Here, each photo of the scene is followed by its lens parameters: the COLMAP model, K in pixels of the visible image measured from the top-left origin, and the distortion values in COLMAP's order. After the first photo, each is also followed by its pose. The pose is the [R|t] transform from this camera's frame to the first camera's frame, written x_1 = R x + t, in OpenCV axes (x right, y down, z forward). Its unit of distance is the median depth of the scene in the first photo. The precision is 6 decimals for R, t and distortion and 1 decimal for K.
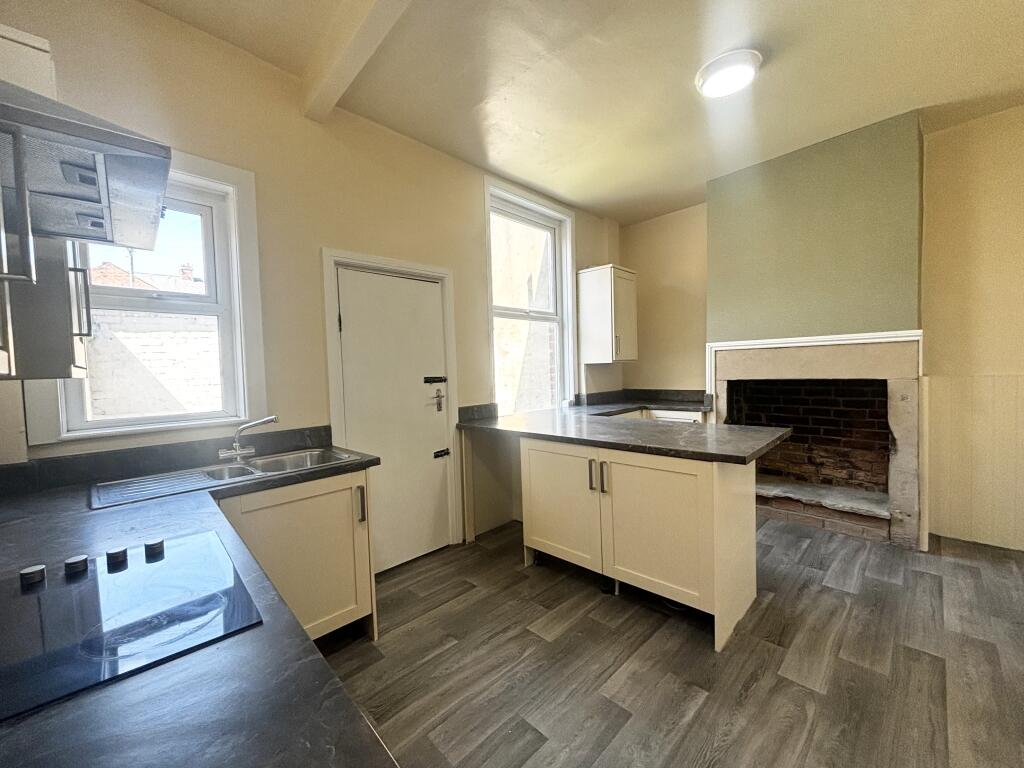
lens RADIAL K [[415.0, 0, 512.0], [0, 415.0, 384.0], [0, 0, 1]] dist [0.003434, 0.000861]
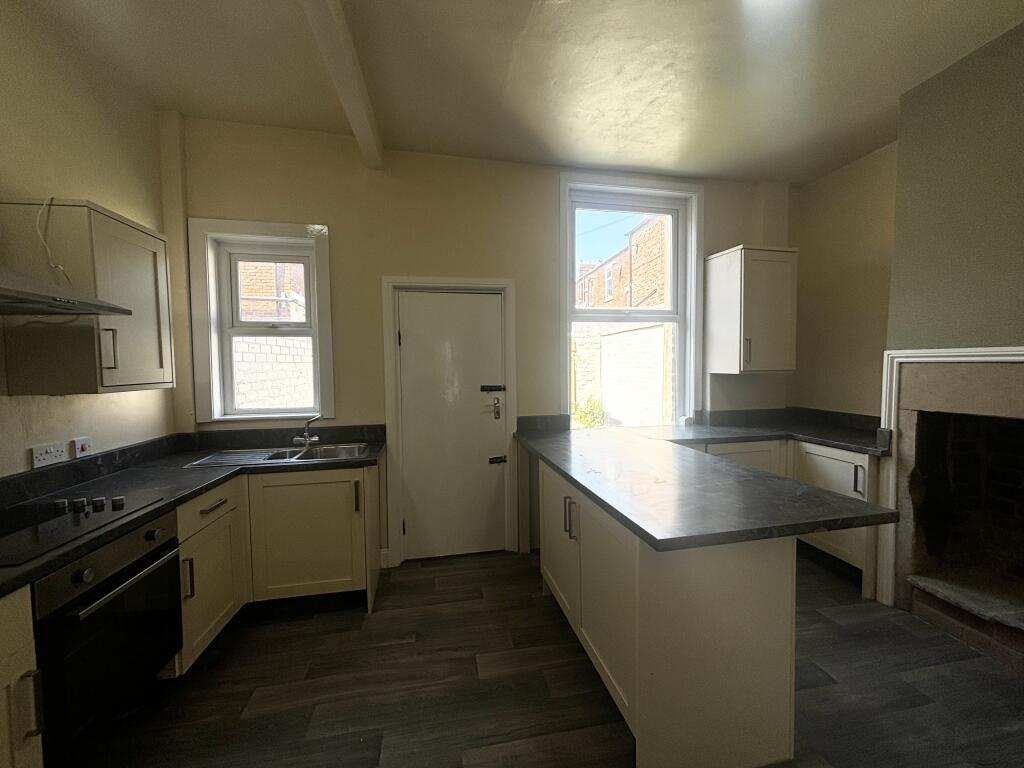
lens RADIAL K [[415.0, 0, 512.0], [0, 415.0, 384.0], [0, 0, 1]] dist [0.003434, 0.000861]
pose [[0.830653, 0.047581, -0.554754, 0.416204], [-0.036372, 0.998851, 0.031210, -0.053729], [0.555602, -0.005747, 0.831429, 0.166329]]
